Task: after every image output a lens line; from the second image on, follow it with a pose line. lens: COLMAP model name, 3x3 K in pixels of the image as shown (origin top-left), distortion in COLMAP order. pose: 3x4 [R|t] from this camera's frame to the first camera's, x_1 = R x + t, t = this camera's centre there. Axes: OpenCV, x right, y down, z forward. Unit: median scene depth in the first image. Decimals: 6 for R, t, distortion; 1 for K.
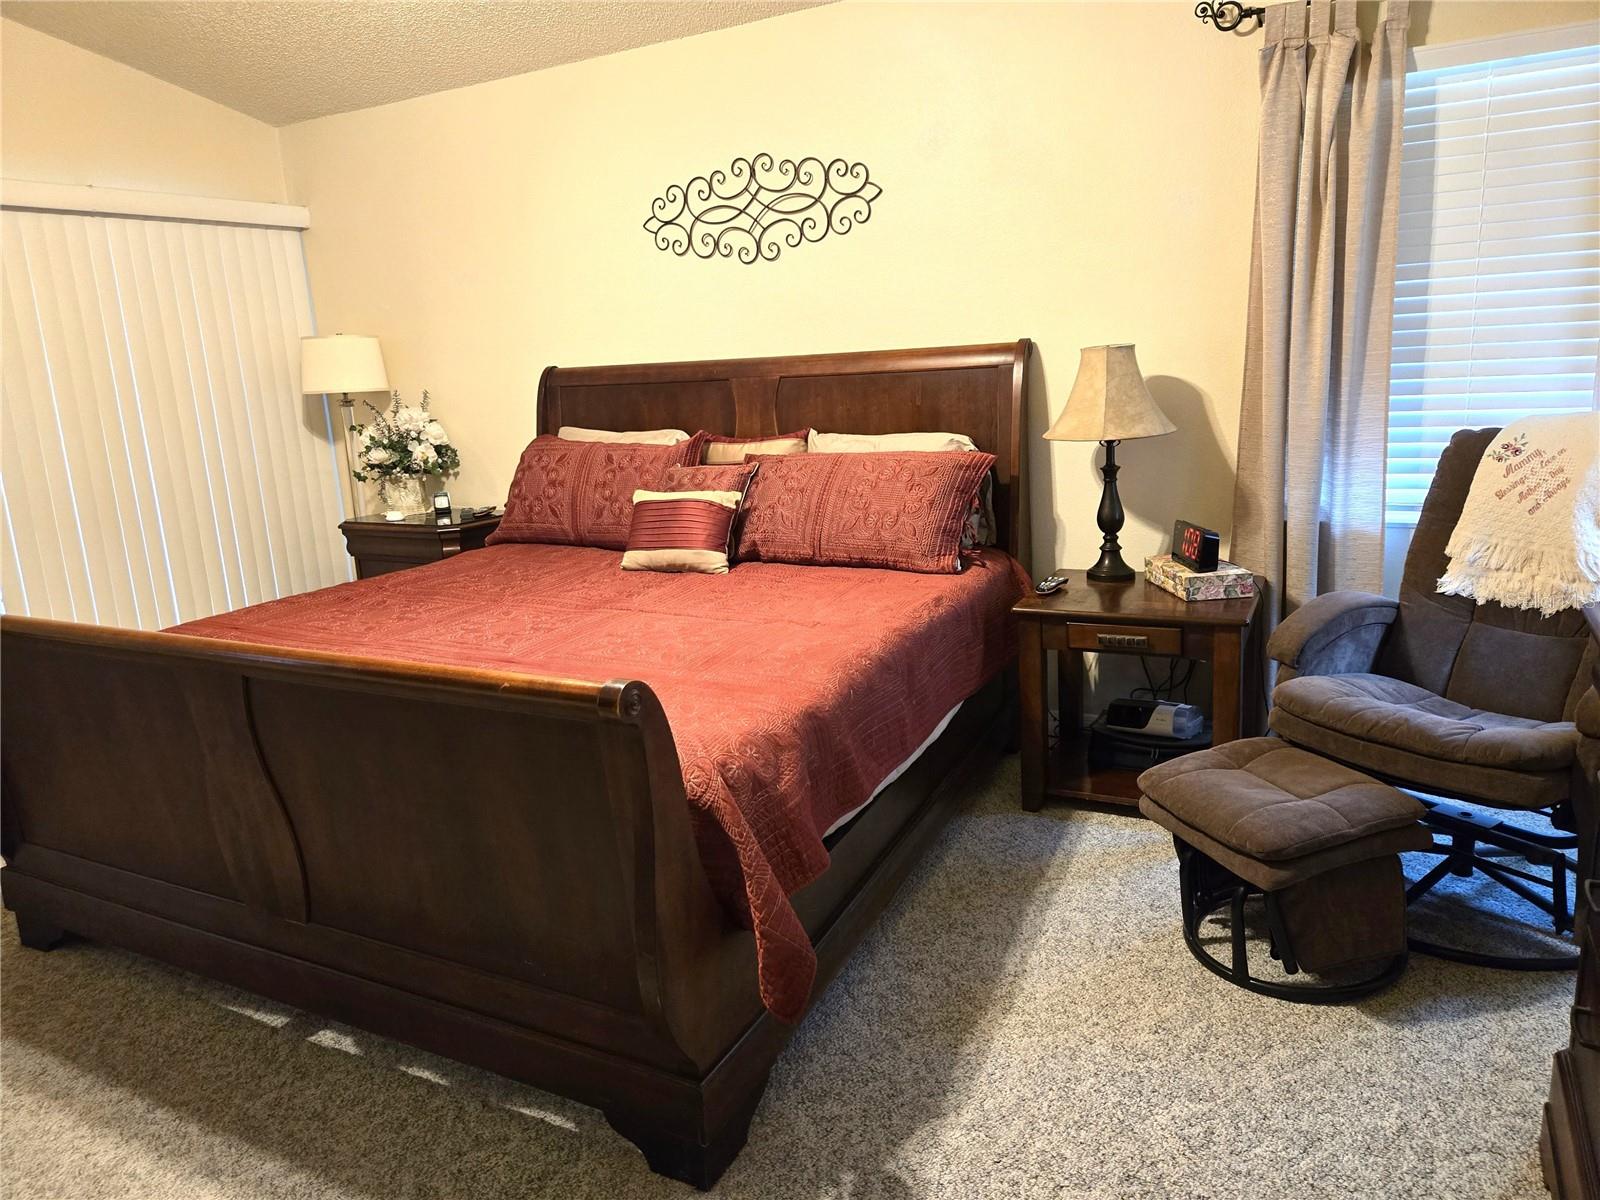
lens RADIAL K [[1069.5, 0, 796.9], [0, 1069.5, 592.8], [0, 0, 1]] dist [0.066086, -0.058749]
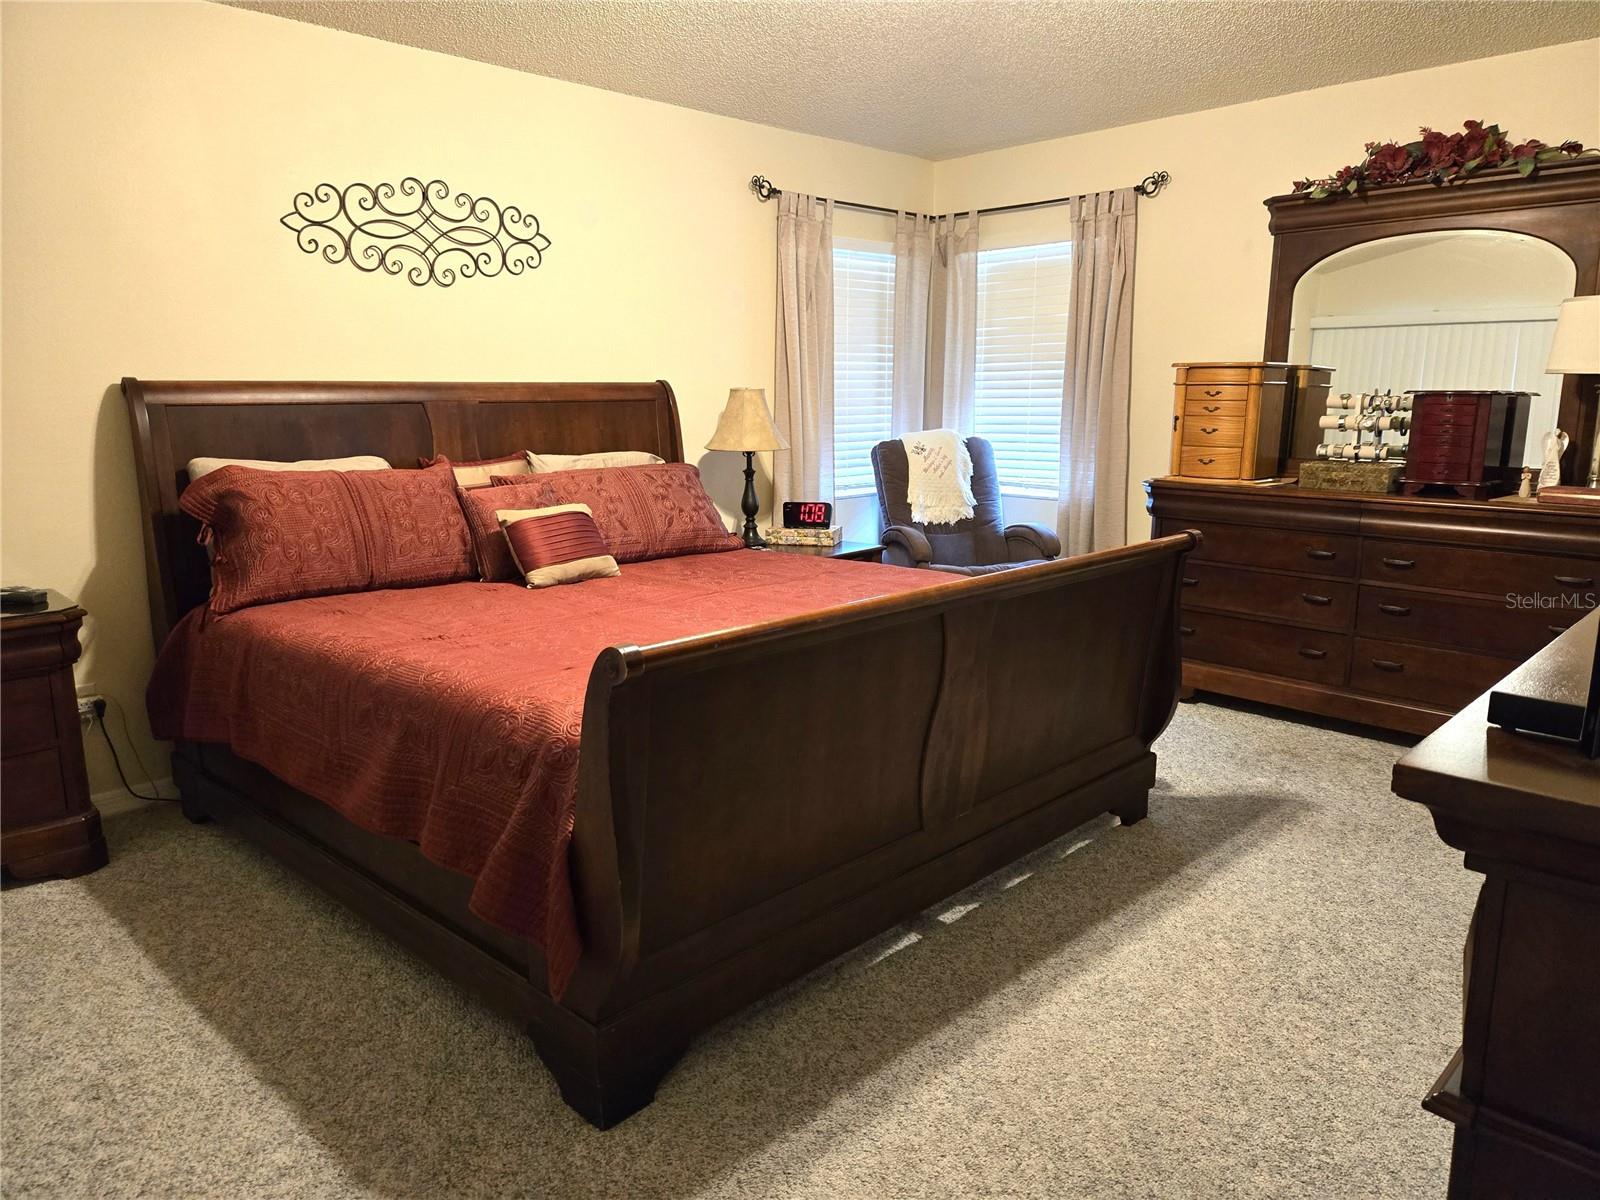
lens RADIAL K [[1069.5, 0, 798.0], [0, 1069.5, 604.8], [0, 0, 1]] dist [0.066086, -0.058749]
pose [[0.304729, -0.132617, 0.943161, -0.932052], [0.204245, 0.976320, 0.071289, -0.025169], [-0.930282, 0.170913, 0.324599, 0.429159]]
